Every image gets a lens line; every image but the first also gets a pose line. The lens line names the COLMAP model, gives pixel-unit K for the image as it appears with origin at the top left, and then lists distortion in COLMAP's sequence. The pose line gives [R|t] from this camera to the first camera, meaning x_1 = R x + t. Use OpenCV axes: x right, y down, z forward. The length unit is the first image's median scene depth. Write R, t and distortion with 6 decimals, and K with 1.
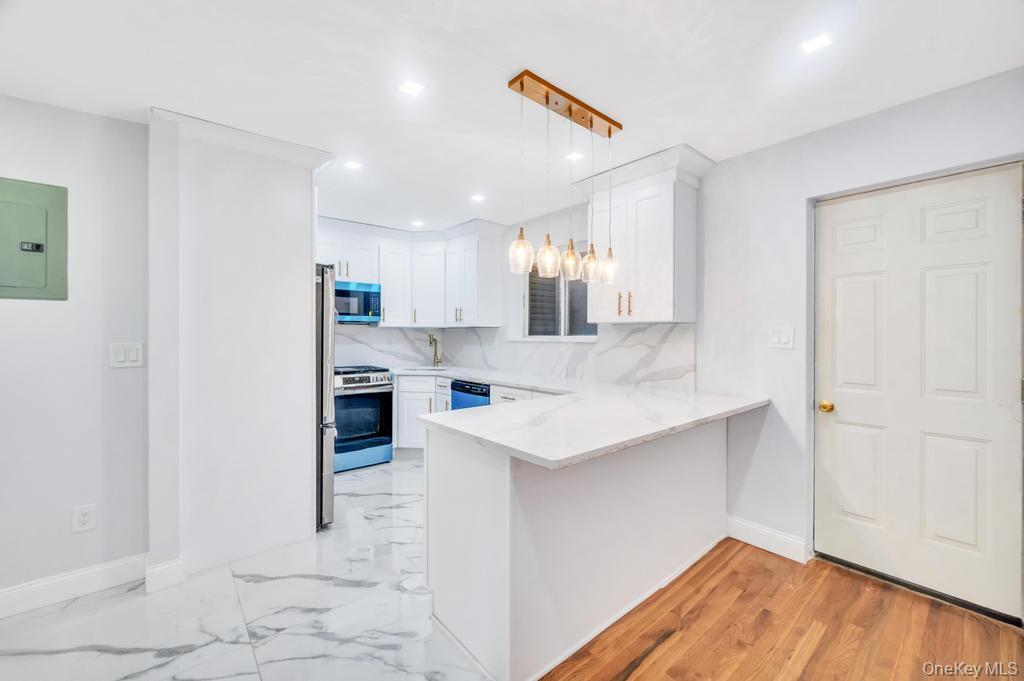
lens RADIAL K [[409.9, 0, 505.4], [0, 409.9, 339.1], [0, 0, 1]] dist [0.008222, 0.000293]
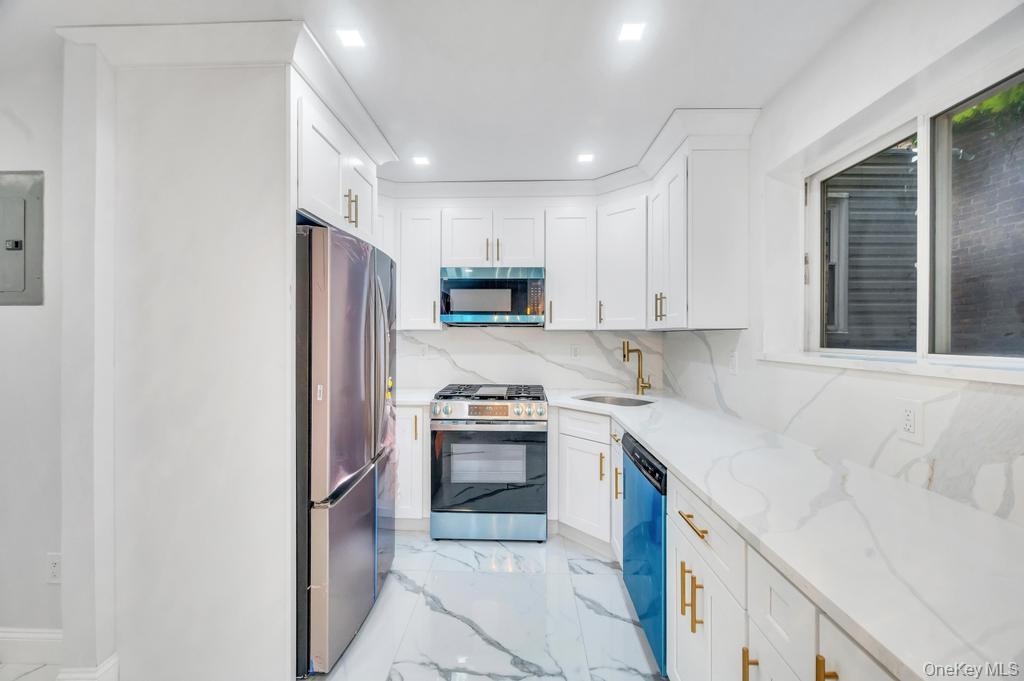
lens RADIAL K [[409.9, 0, 512.9], [0, 409.9, 333.7], [0, 0, 1]] dist [0.008222, 0.000293]
pose [[0.753051, -0.002016, -0.657959, 0.106578], [-0.008236, 0.999888, -0.012490, -0.016651], [0.657910, 0.014825, 0.752950, 0.504910]]
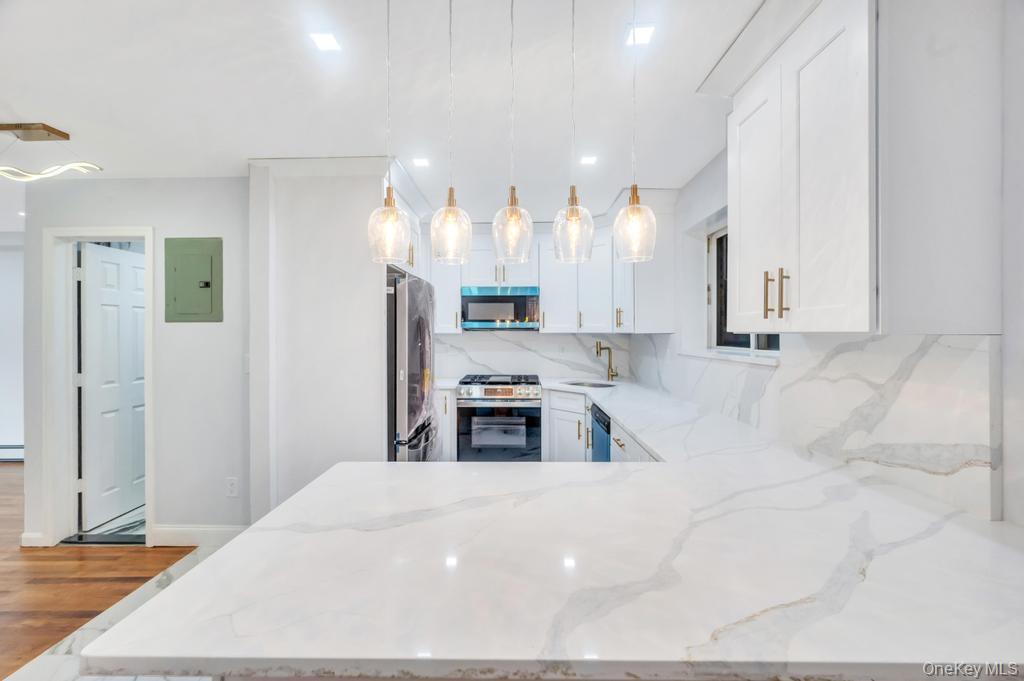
lens RADIAL K [[409.9, 0, 512.5], [0, 409.9, 335.6], [0, 0, 1]] dist [0.008222, 0.000293]
pose [[0.758725, 0.000433, -0.651411, 0.260353], [-0.002740, 0.999993, -0.002528, -0.024739], [0.651406, 0.003703, 0.758721, 0.305585]]
